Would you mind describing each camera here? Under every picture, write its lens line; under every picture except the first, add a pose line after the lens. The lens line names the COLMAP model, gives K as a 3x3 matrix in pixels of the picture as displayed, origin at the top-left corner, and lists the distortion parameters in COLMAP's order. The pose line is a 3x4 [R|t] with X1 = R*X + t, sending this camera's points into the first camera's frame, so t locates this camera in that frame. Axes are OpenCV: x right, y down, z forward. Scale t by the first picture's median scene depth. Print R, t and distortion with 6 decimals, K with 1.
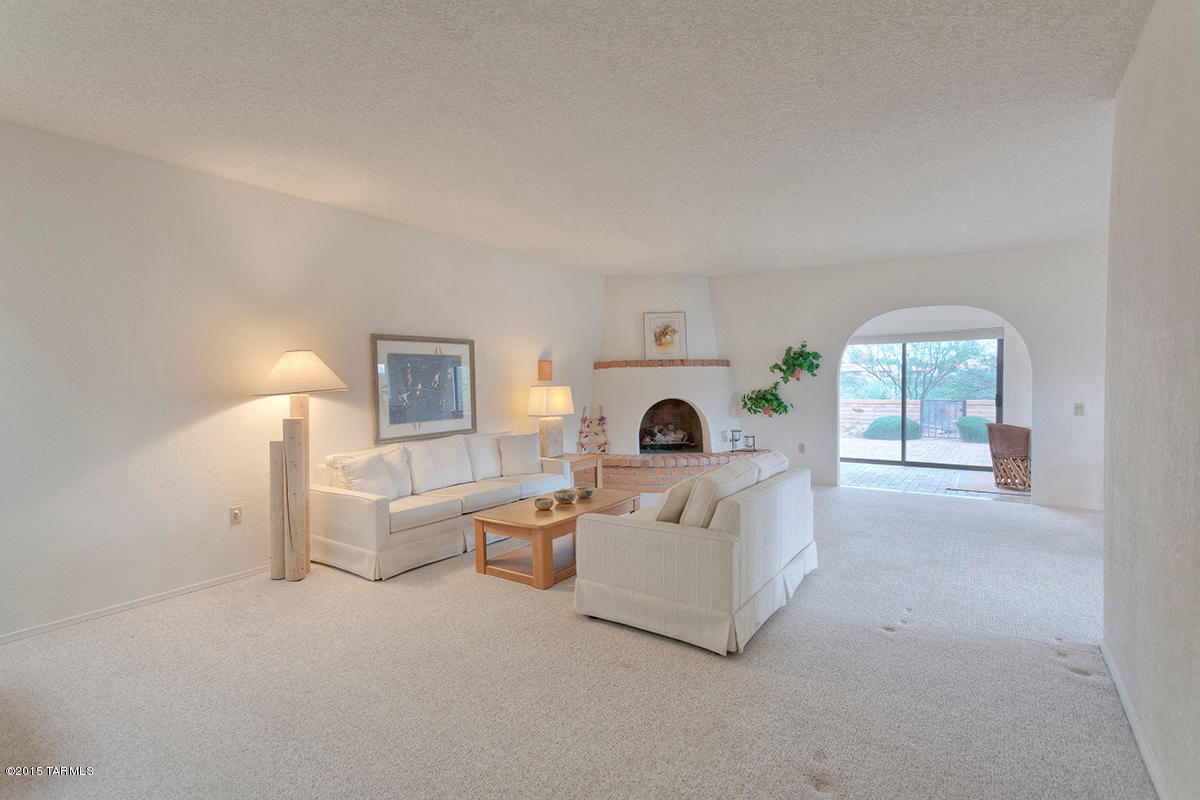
lens RADIAL K [[572.2, 0, 594.5], [0, 572.2, 399.9], [0, 0, 1]] dist [0.004314, 0.000866]
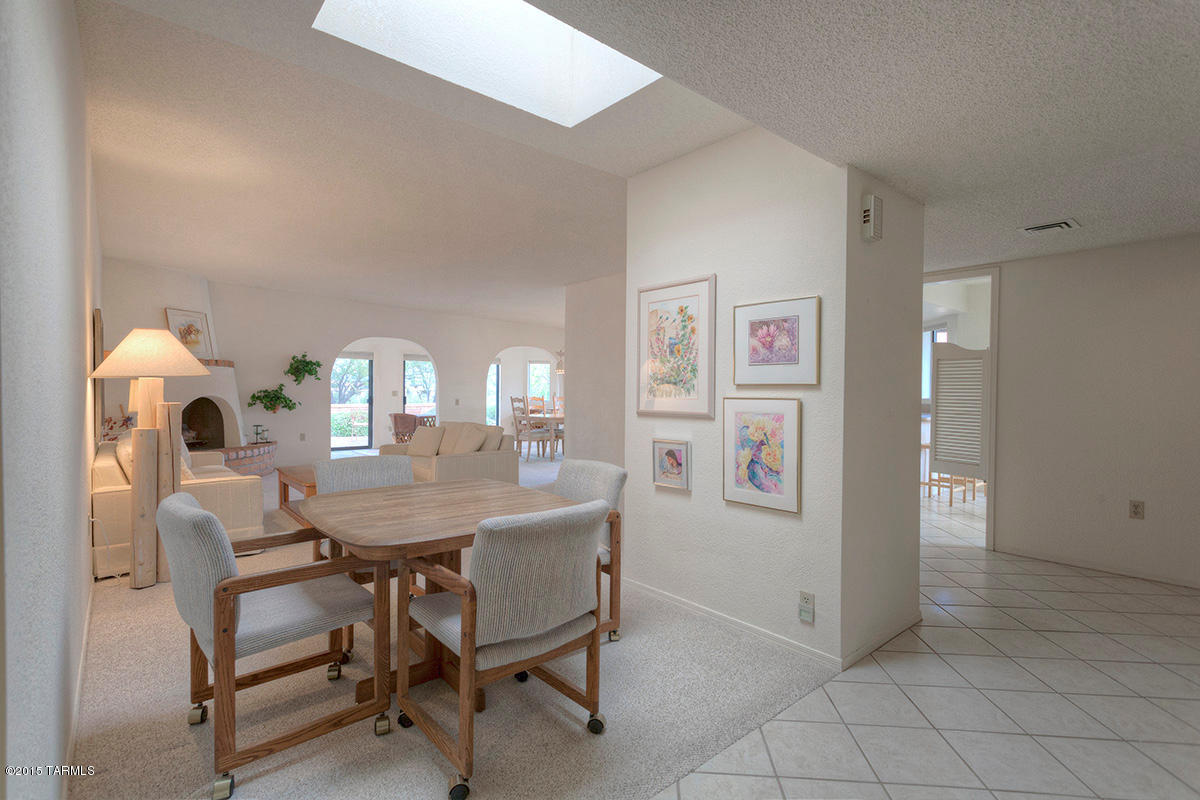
lens RADIAL K [[572.2, 0, 594.5], [0, 572.2, 399.9], [0, 0, 1]] dist [0.004314, 0.000866]
pose [[0.255347, 0.002738, 0.966846, -0.685422], [0.020393, 0.999758, -0.008217, 0.026328], [-0.966634, 0.021815, 0.255229, 0.059152]]
